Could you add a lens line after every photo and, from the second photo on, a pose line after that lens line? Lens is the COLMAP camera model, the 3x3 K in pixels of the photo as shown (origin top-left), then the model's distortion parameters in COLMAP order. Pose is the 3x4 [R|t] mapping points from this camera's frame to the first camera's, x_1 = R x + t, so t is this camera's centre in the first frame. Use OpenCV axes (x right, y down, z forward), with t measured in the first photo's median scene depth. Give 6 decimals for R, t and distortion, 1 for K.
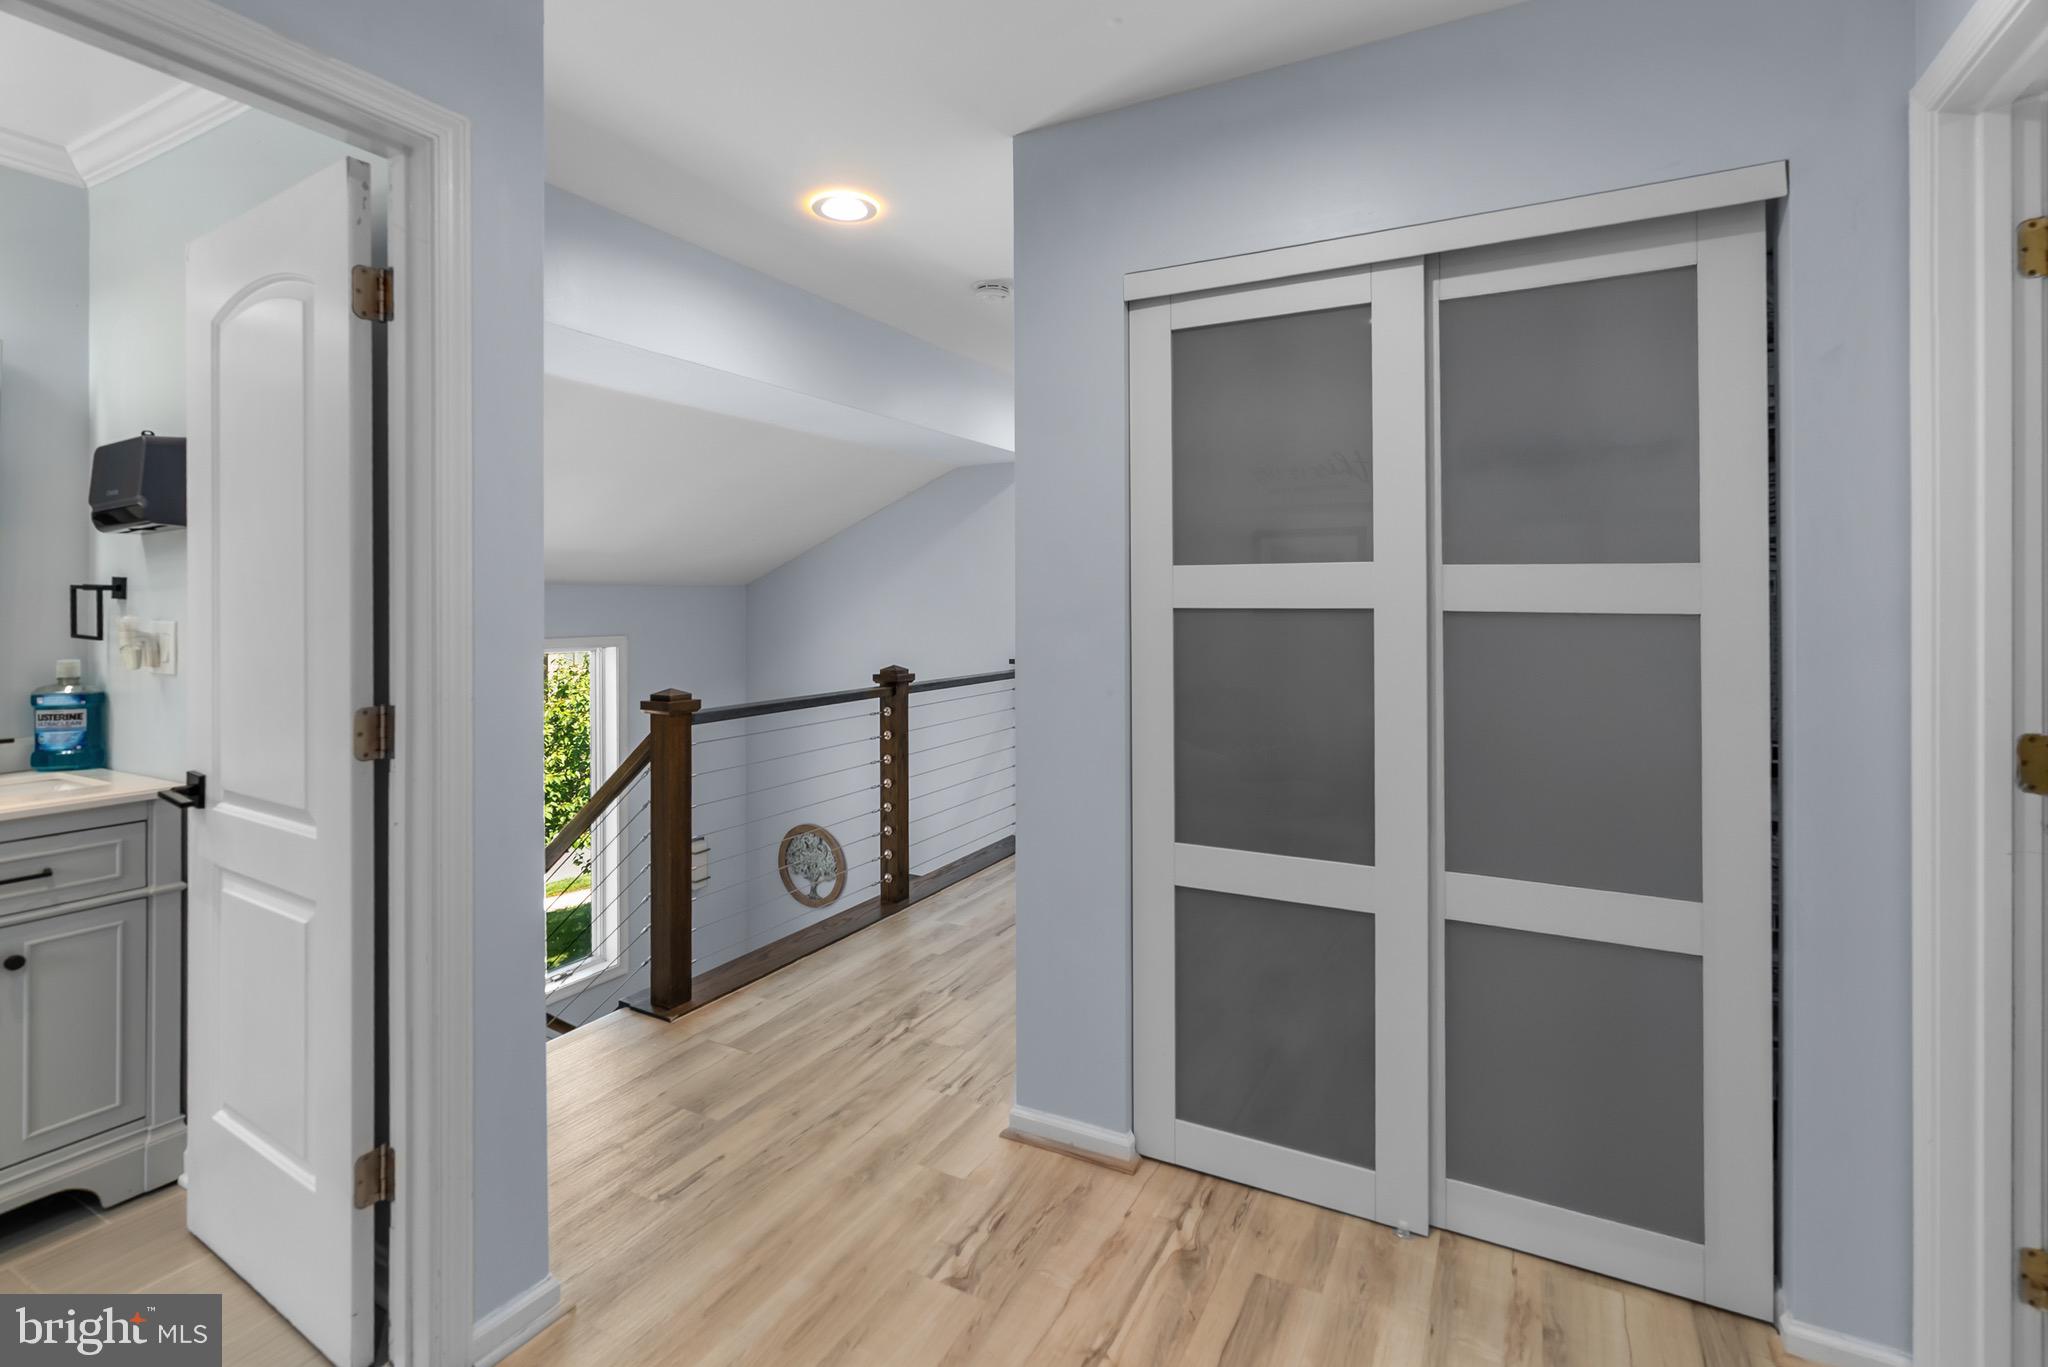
lens RADIAL K [[959.2, 0, 1023.6], [0, 959.2, 689.0], [0, 0, 1]] dist [-0.008263, 0.000590]
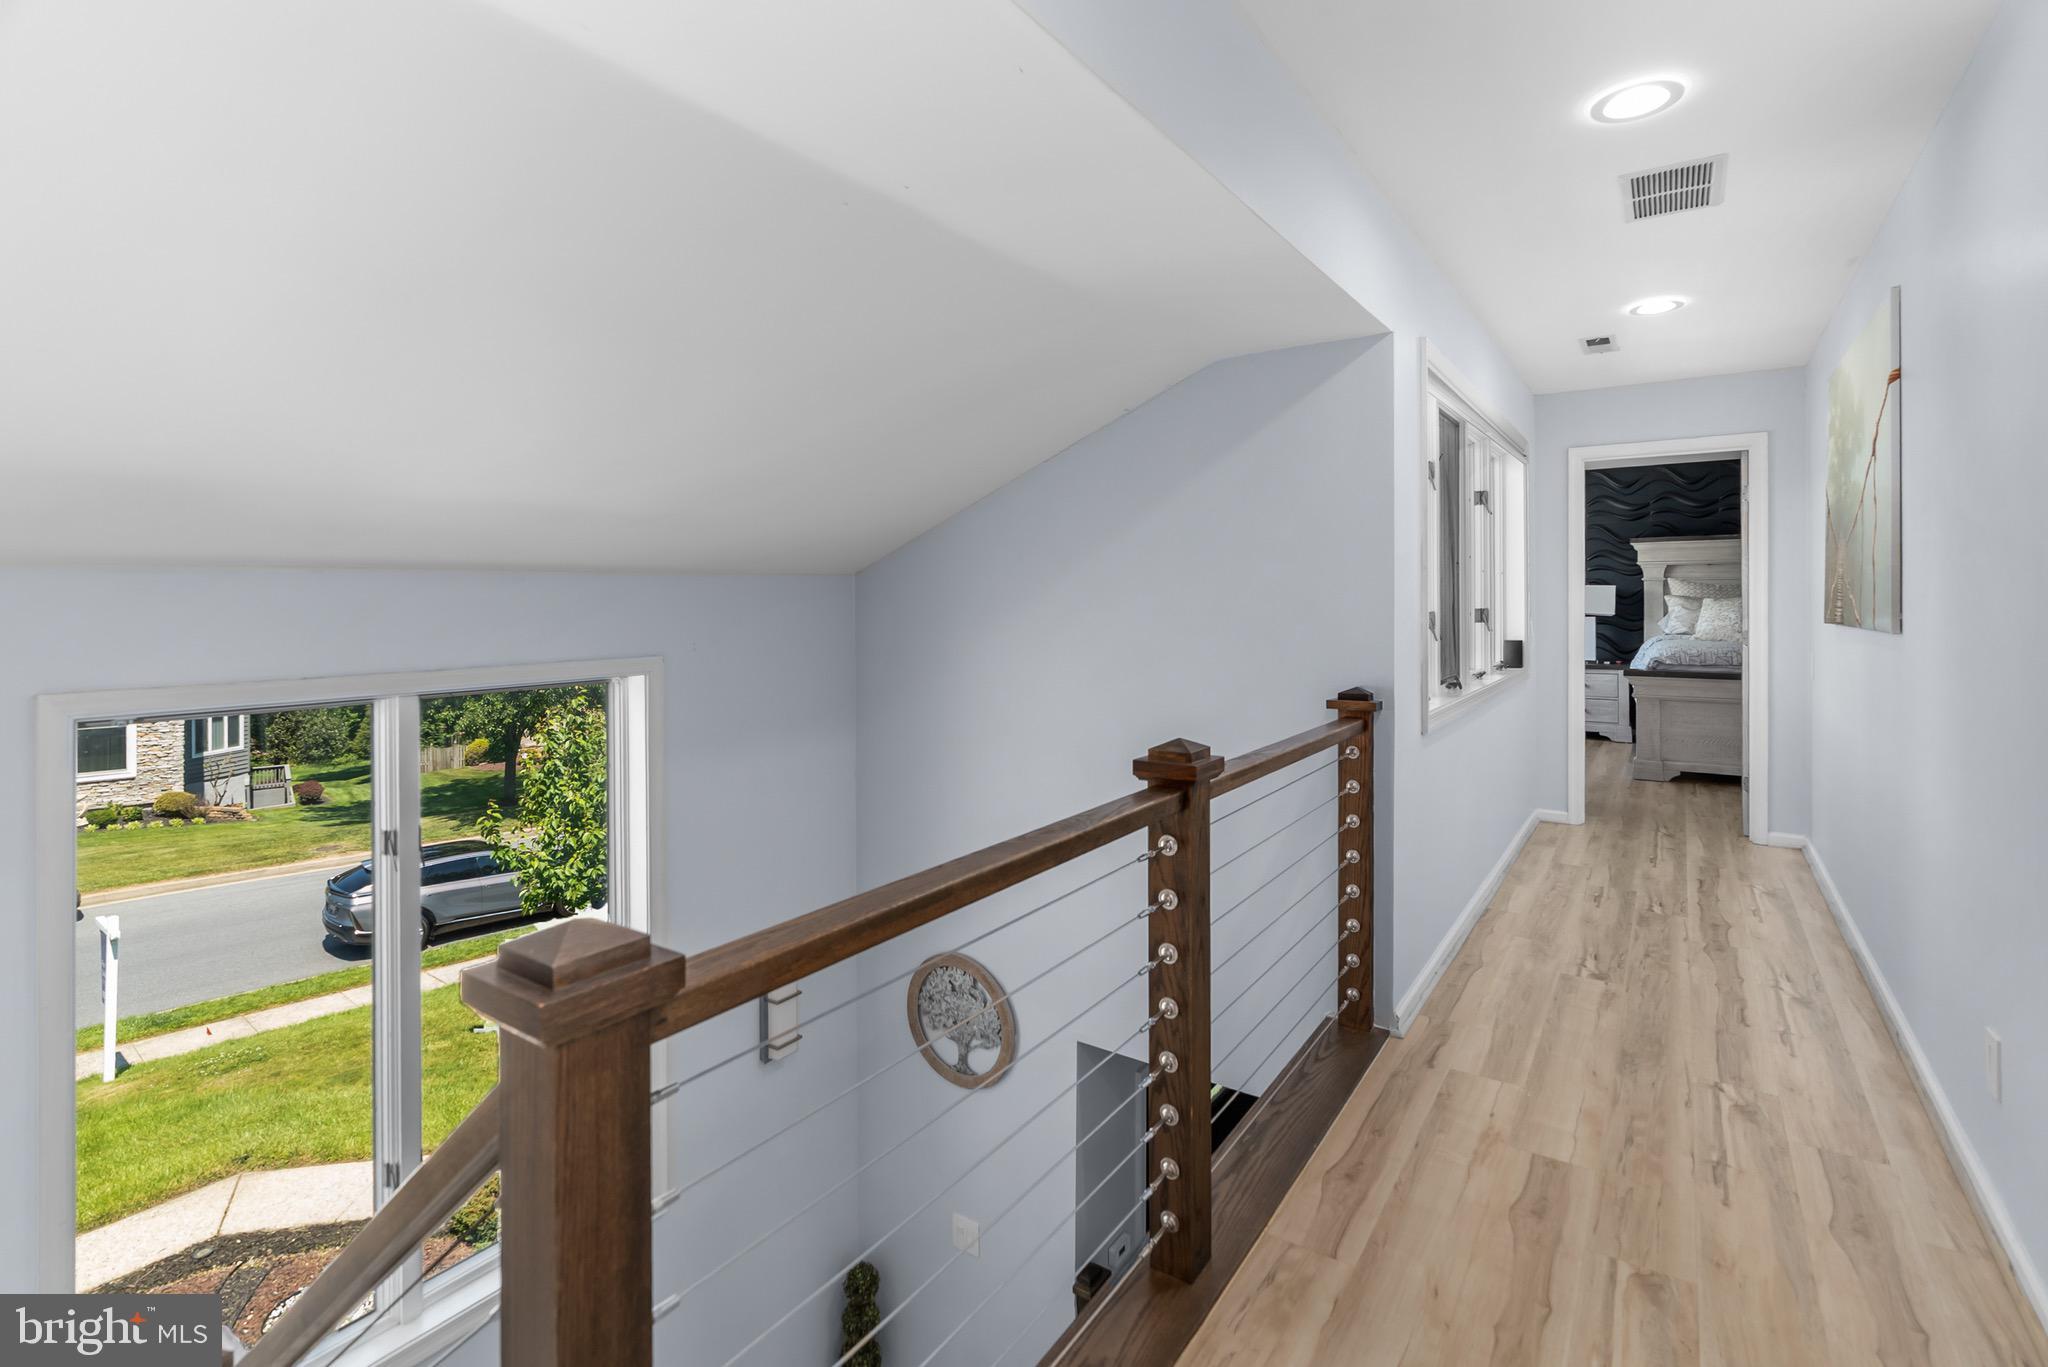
lens RADIAL K [[959.2, 0, 1023.5], [0, 959.2, 679.6], [0, 0, 1]] dist [-0.008263, 0.000590]
pose [[0.993596, -0.000722, -0.112993, -0.110671], [0.000618, 0.999999, -0.000950, -0.036454], [0.112994, 0.000874, 0.993595, 0.389158]]
